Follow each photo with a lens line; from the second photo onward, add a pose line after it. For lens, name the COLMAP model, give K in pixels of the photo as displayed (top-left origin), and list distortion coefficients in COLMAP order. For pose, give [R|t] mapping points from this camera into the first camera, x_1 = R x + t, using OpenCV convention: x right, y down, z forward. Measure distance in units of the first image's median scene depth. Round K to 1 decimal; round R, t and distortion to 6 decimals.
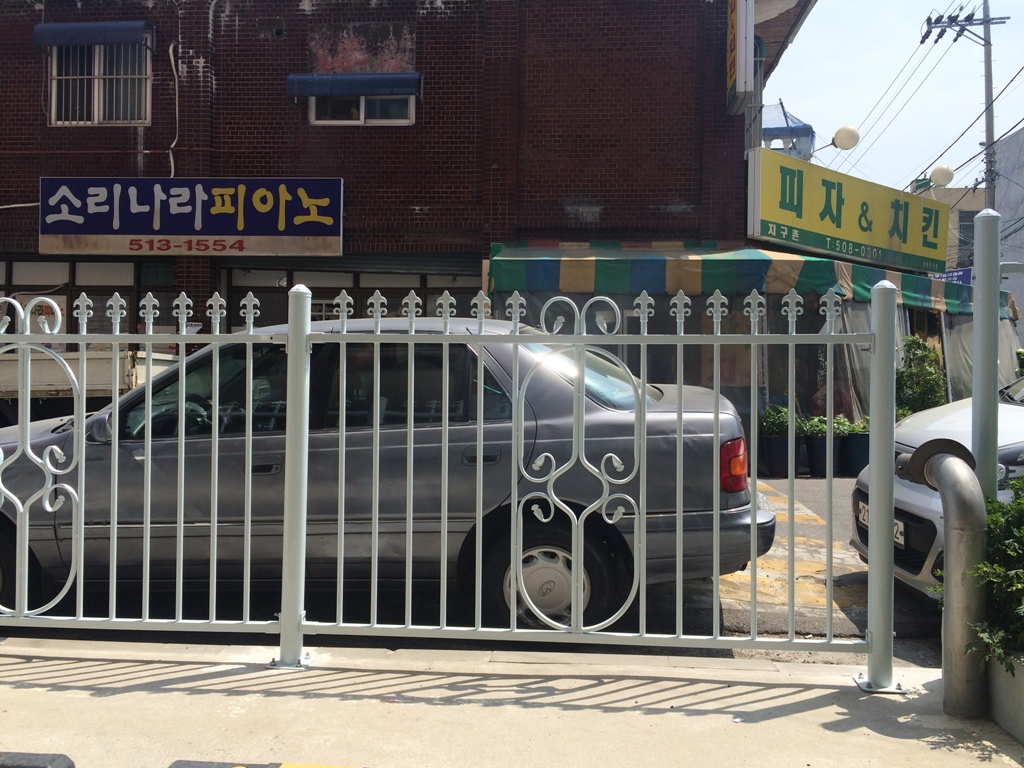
lens RADIAL K [[872.9, 0, 512.0], [0, 872.9, 384.0], [0, 0, 1]] dist [-0.007628, -0.019734]
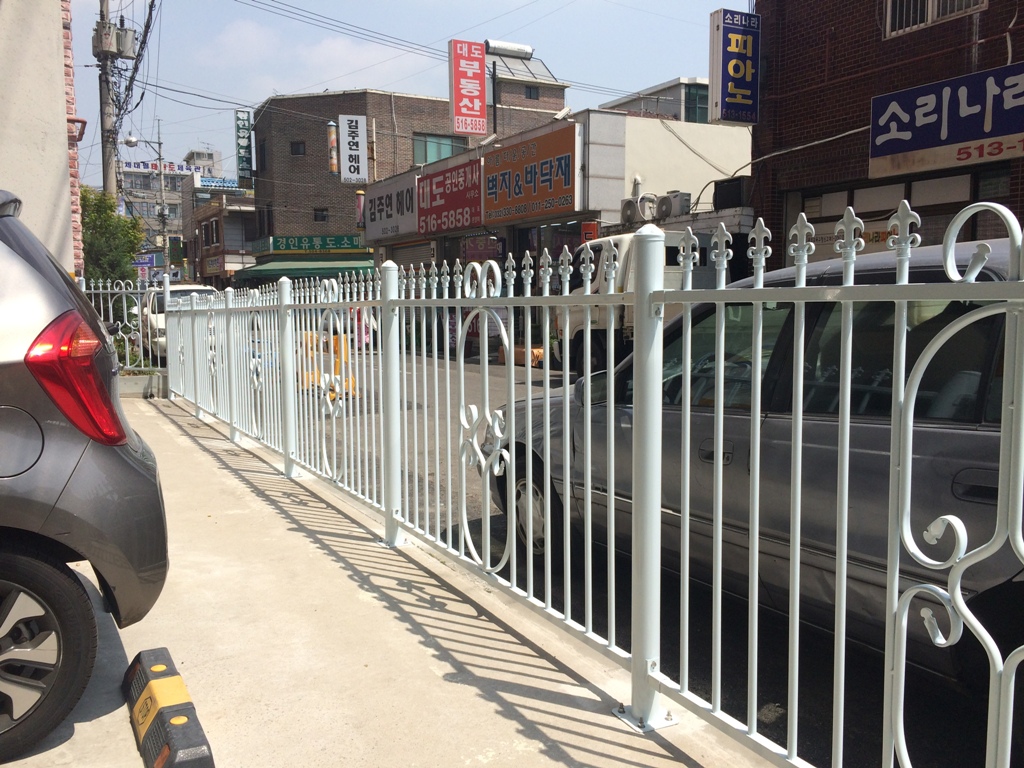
lens RADIAL K [[872.9, 0, 512.0], [0, 872.9, 384.0], [0, 0, 1]] dist [-0.007628, -0.019734]
pose [[0.513938, 0.062567, -0.855543, 0.095391], [0.020062, 0.996187, 0.084904, -0.012440], [0.857593, -0.060800, 0.510723, 0.149667]]
